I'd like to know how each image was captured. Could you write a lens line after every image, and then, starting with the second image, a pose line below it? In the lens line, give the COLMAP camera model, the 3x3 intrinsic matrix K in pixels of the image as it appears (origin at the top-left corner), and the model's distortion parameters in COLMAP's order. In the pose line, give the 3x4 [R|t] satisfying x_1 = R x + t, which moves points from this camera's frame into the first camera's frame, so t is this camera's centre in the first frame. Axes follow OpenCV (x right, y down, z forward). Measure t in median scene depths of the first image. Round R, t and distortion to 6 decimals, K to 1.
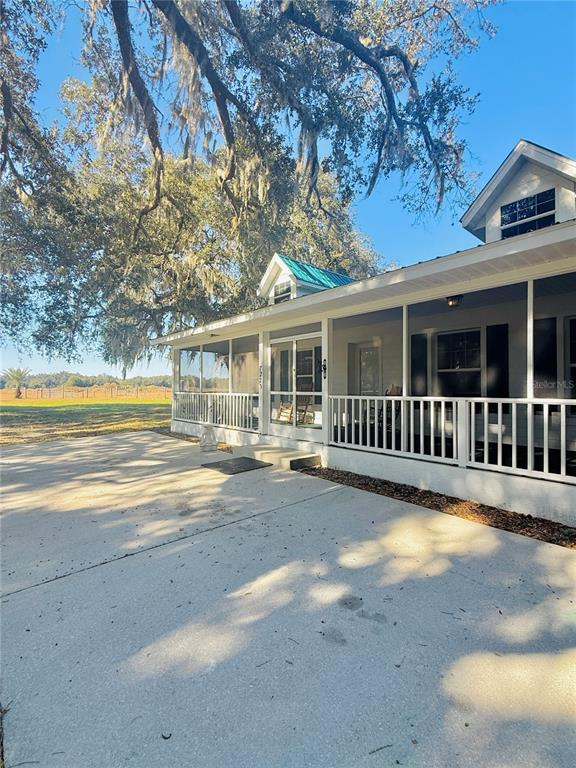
lens RADIAL K [[355.1, 0, 288.0], [0, 355.1, 384.0], [0, 0, 1]] dist [-0.000125, 0.000047]
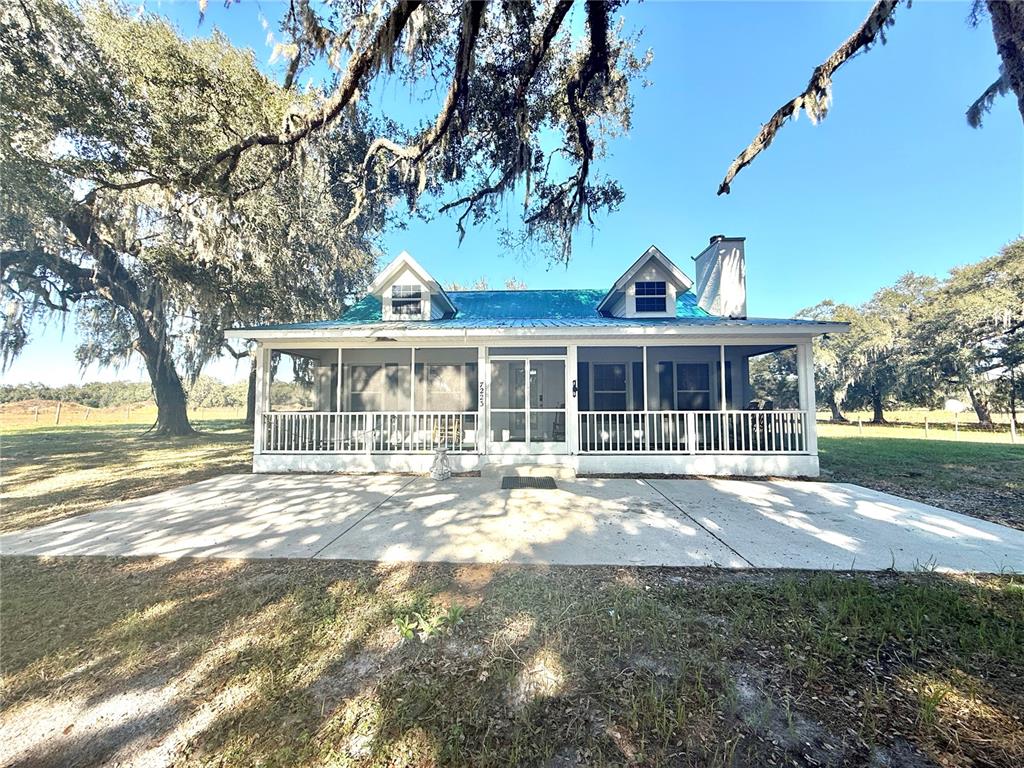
lens RADIAL K [[407.0, 0, 512.0], [0, 407.0, 384.0], [0, 0, 1]] dist [0.000841, -0.000001]
pose [[0.678800, 0.037724, 0.733353, -1.354193], [-0.005525, 0.998914, -0.046271, 0.006005], [-0.734302, 0.027357, 0.678271, 0.334811]]
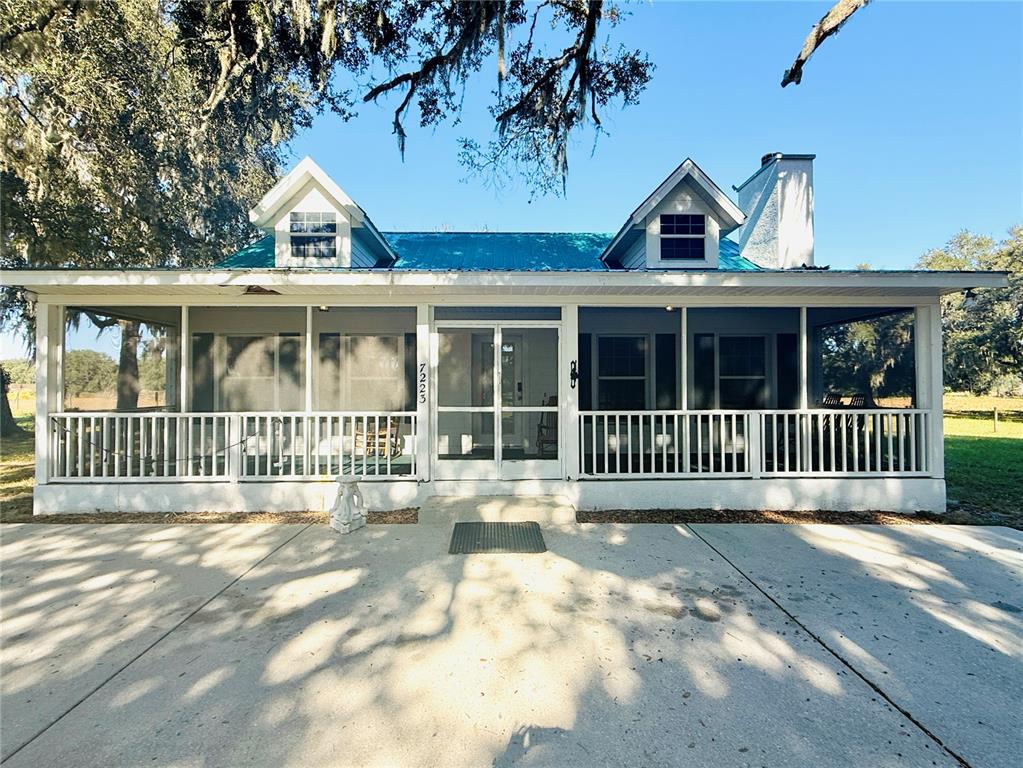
lens RADIAL K [[490.5, 0, 511.5], [0, 490.5, 384.0], [0, 0, 1]] dist [-0.000474, 0.000209]
pose [[0.637685, 0.007680, 0.770259, -0.995972], [-0.006927, 0.999967, -0.004235, -0.025007], [-0.770266, -0.002635, 0.637717, 0.622116]]
